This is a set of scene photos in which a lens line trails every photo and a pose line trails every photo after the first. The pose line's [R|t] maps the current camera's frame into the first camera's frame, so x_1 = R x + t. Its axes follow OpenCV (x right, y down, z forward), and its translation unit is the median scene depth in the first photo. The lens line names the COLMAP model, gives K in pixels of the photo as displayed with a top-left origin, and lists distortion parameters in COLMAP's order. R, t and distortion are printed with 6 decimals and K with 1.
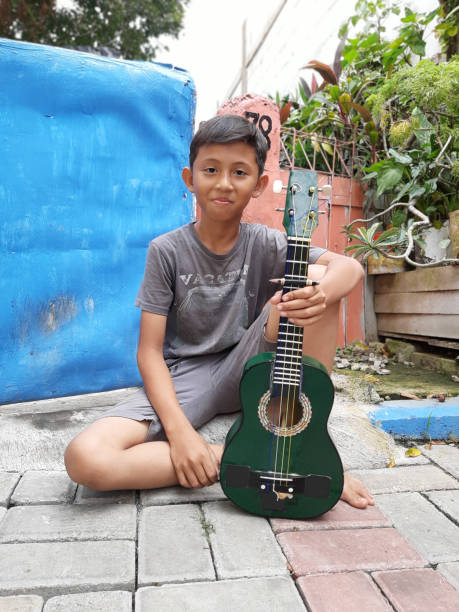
lens RADIAL K [[482.9, 0, 222.9], [0, 482.9, 306.3], [0, 0, 1]] dist [0.061025, -0.125694]
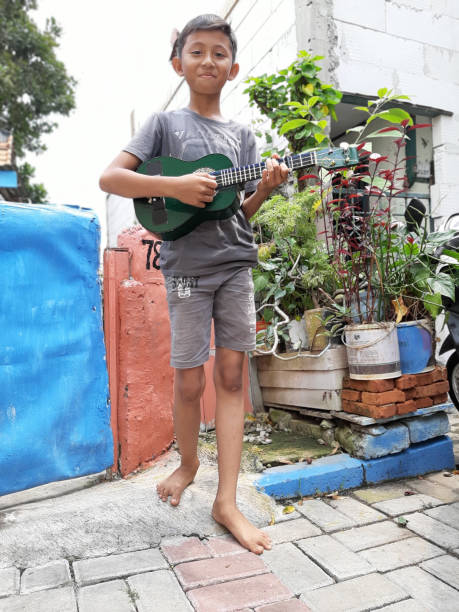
lens RADIAL K [[482.9, 0, 228.5], [0, 482.9, 301.8], [0, 0, 1]] dist [0.061025, -0.125694]
pose [[0.974762, -0.046806, 0.218286, -0.017567], [0.073148, 0.990761, -0.114203, -0.094502], [-0.210924, 0.127288, 0.969180, -0.246509]]
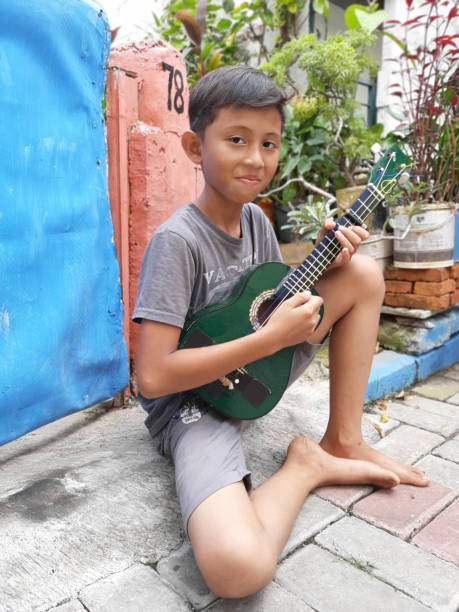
lens RADIAL K [[482.9, 0, 231.9], [0, 482.9, 305.8], [0, 0, 1]] dist [0.061025, -0.125694]
pose [[0.827415, -0.118853, 0.548870, -0.394005], [0.072596, 0.991784, 0.105326, -0.075366], [-0.556879, -0.047302, 0.829246, 0.251917]]
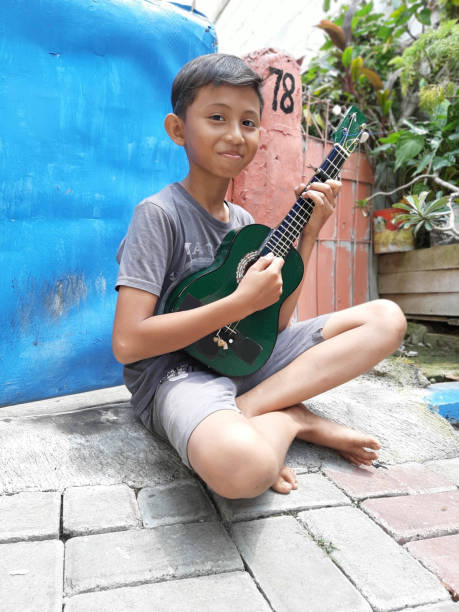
lens RADIAL K [[482.9, 0, 225.5], [0, 482.9, 305.1], [0, 0, 1]] dist [0.061025, -0.125694]
pose [[0.990025, -0.015816, 0.140000, -0.182281], [0.013314, 0.999735, 0.018787, 0.020480], [-0.140260, -0.016736, 0.989973, 0.132103]]
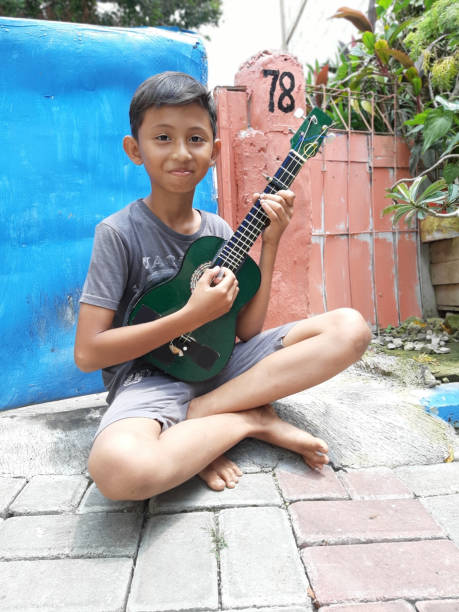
lens RADIAL K [[482.9, 0, 222.6], [0, 482.9, 304.7], [0, 0, 1]] dist [0.061025, -0.125694]
pose [[0.989598, -0.063102, -0.129280, 0.066838], [0.065638, 0.997724, 0.015449, 0.015510], [0.128011, -0.023774, 0.991488, 0.096286]]
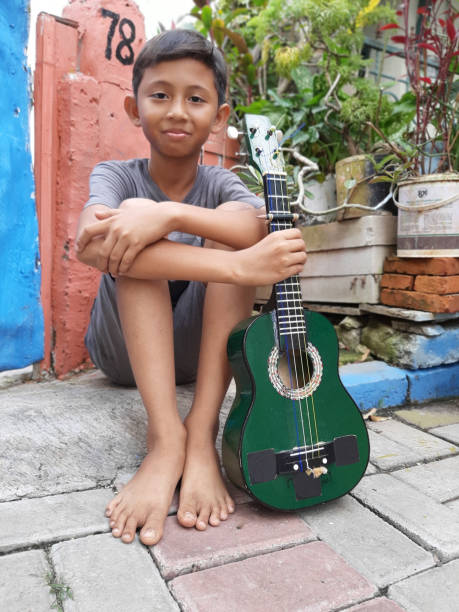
lens RADIAL K [[482.9, 0, 227.9], [0, 482.9, 308.0], [0, 0, 1]] dist [0.061025, -0.125694]
pose [[0.951656, -0.016443, 0.306724, -0.005944], [0.002267, 0.998915, 0.046516, 0.038511], [-0.307156, -0.043572, 0.950661, 0.216474]]
